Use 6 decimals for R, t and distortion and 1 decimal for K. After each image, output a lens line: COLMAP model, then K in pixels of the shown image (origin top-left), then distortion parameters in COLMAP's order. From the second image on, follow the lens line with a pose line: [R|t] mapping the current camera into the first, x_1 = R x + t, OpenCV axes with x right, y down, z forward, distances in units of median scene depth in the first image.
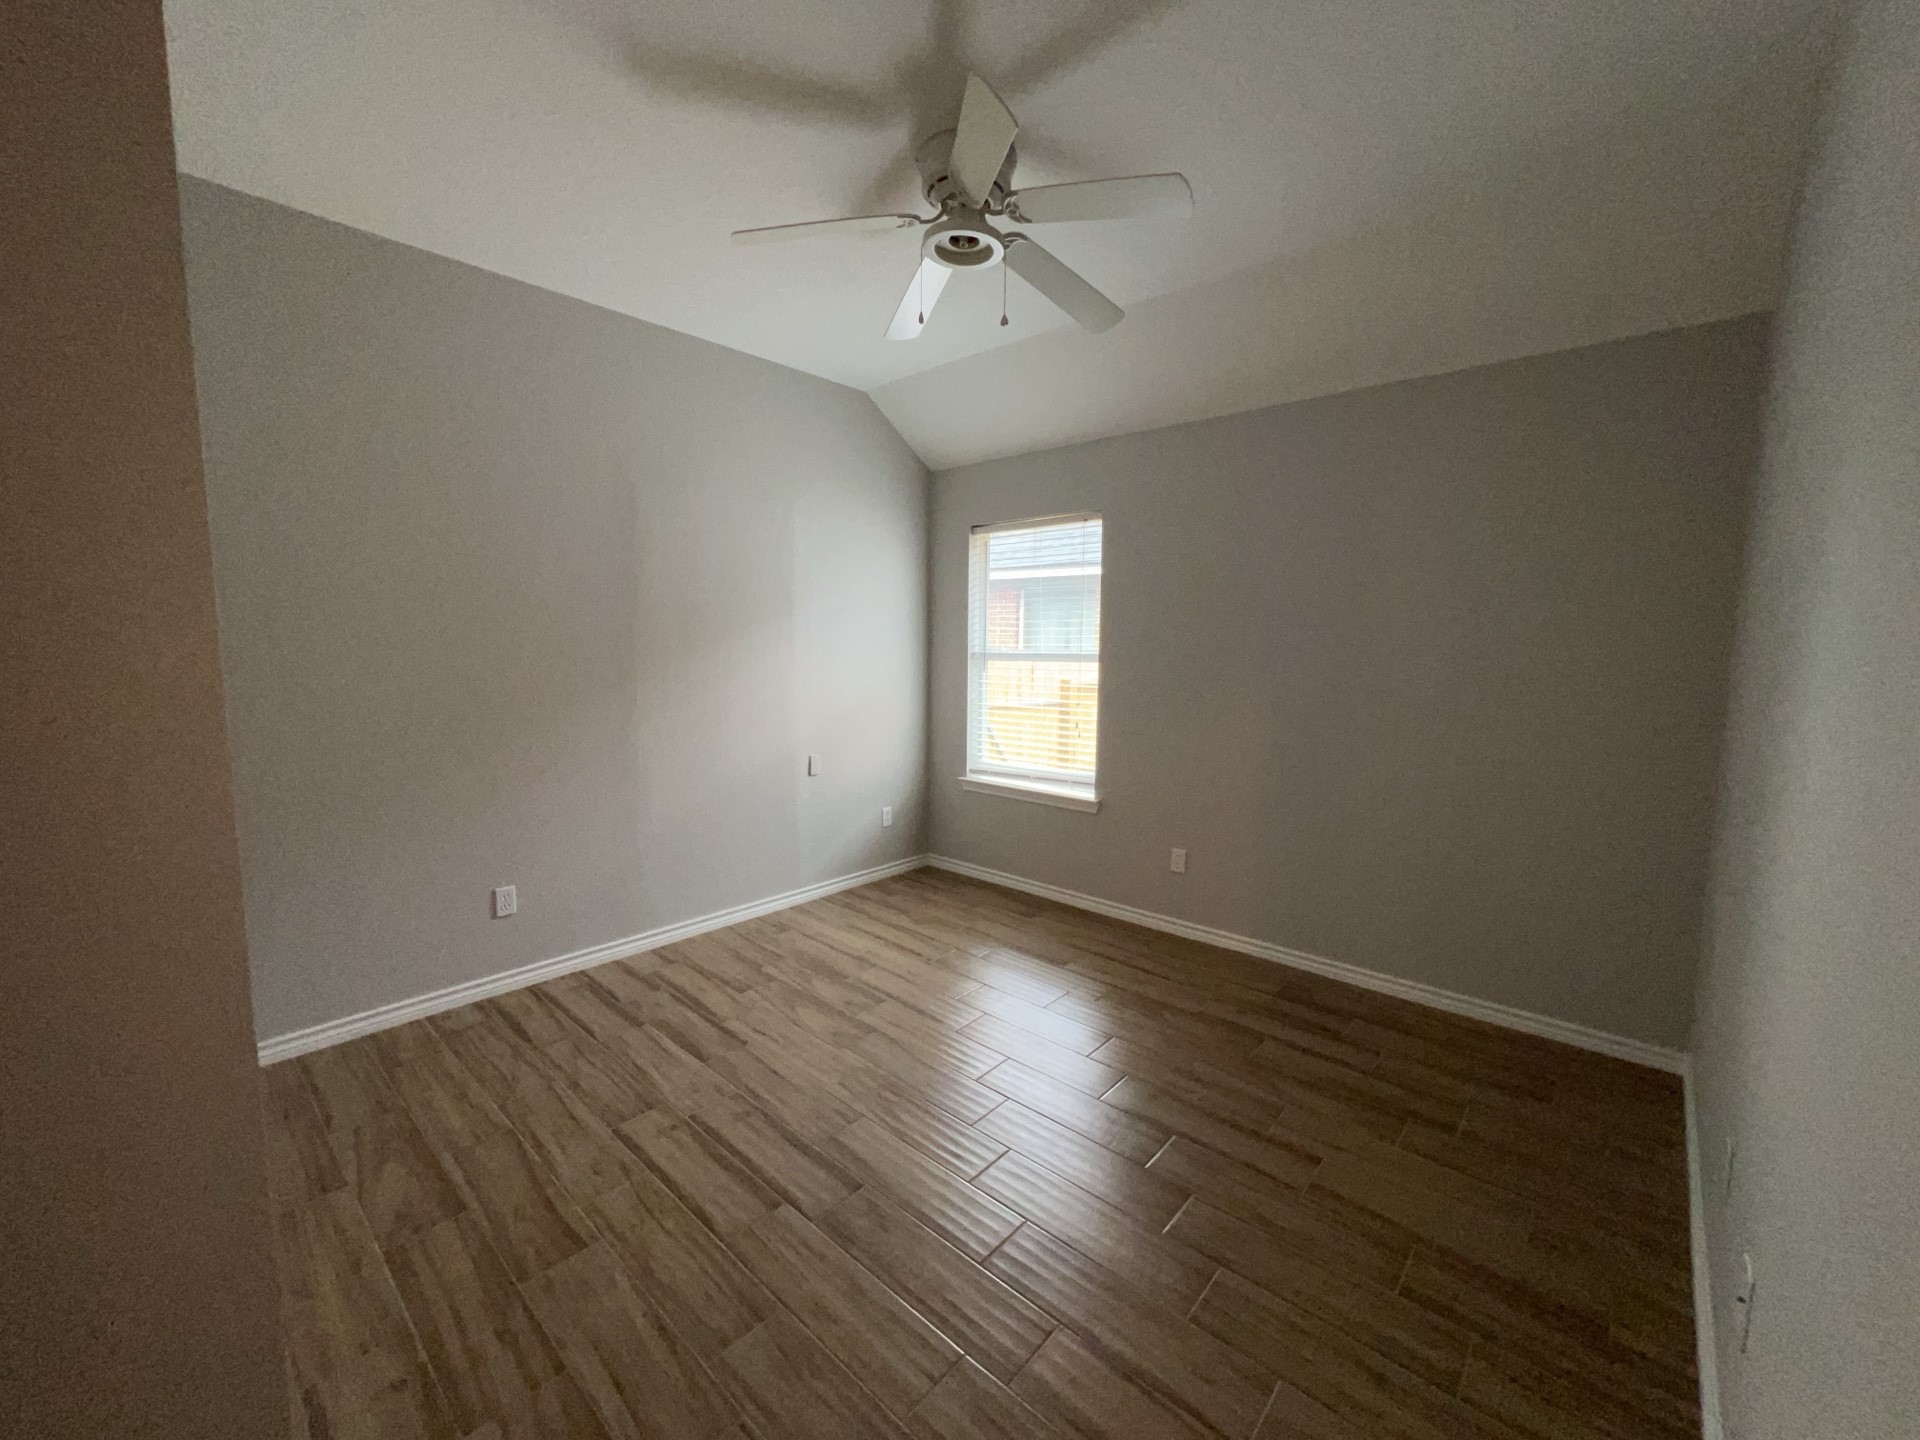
lens RADIAL K [[764.6, 0, 960.0], [0, 764.6, 720.0], [0, 0, 1]] dist [-0.002754, 0.000572]
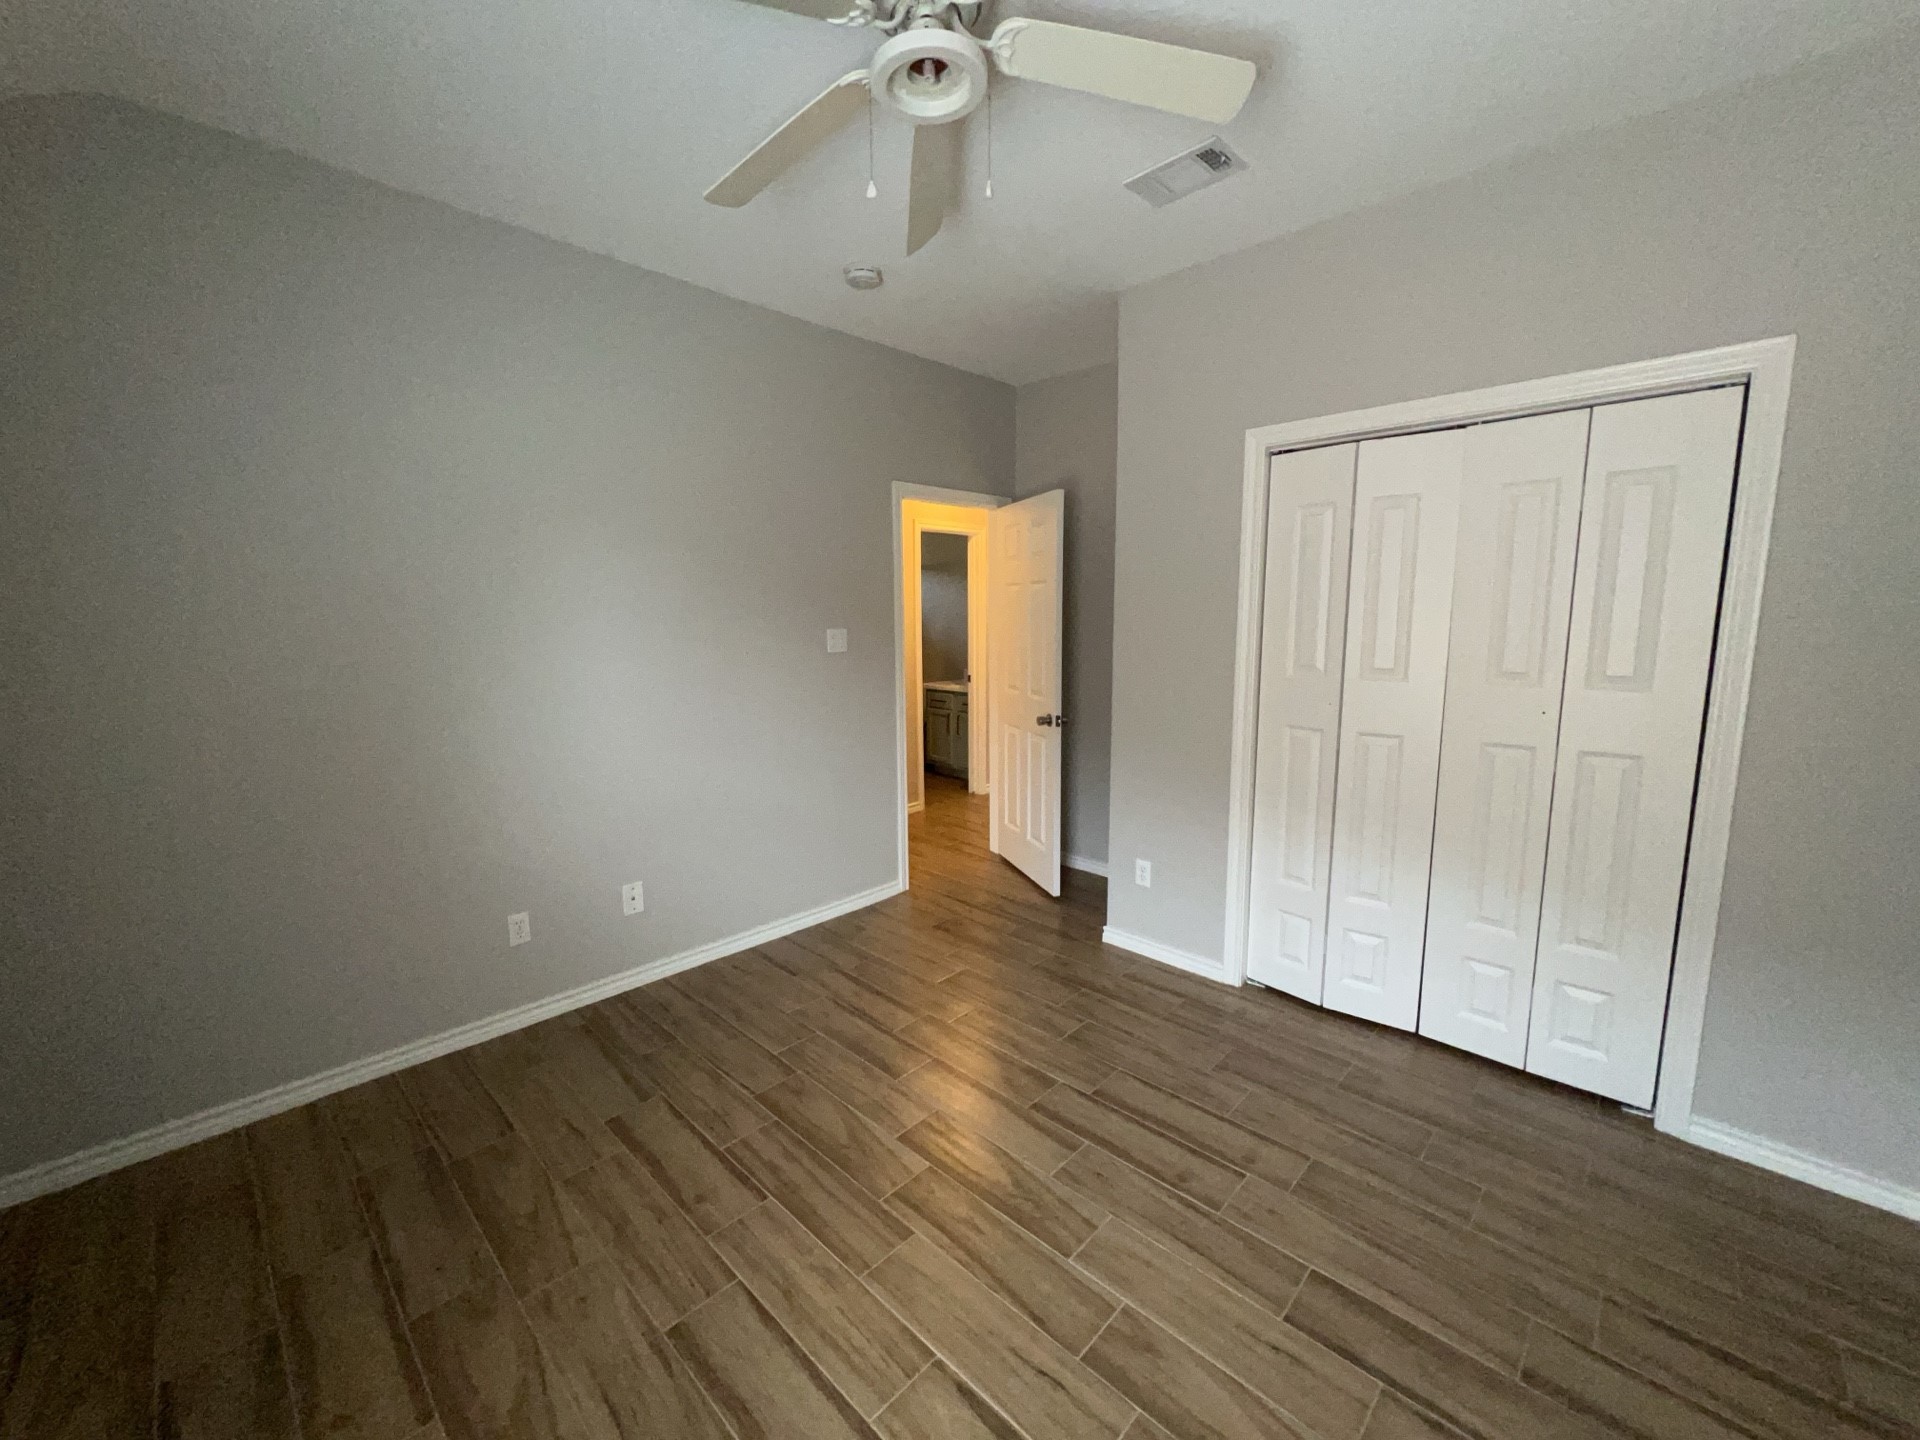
lens RADIAL K [[764.6, 0, 960.0], [0, 764.6, 720.0], [0, 0, 1]] dist [-0.002754, 0.000572]
pose [[-0.999651, -0.002920, 0.026268, -0.046430], [0.003671, 0.968907, 0.247399, -0.222056], [-0.026174, 0.247409, -0.968558, 1.795256]]
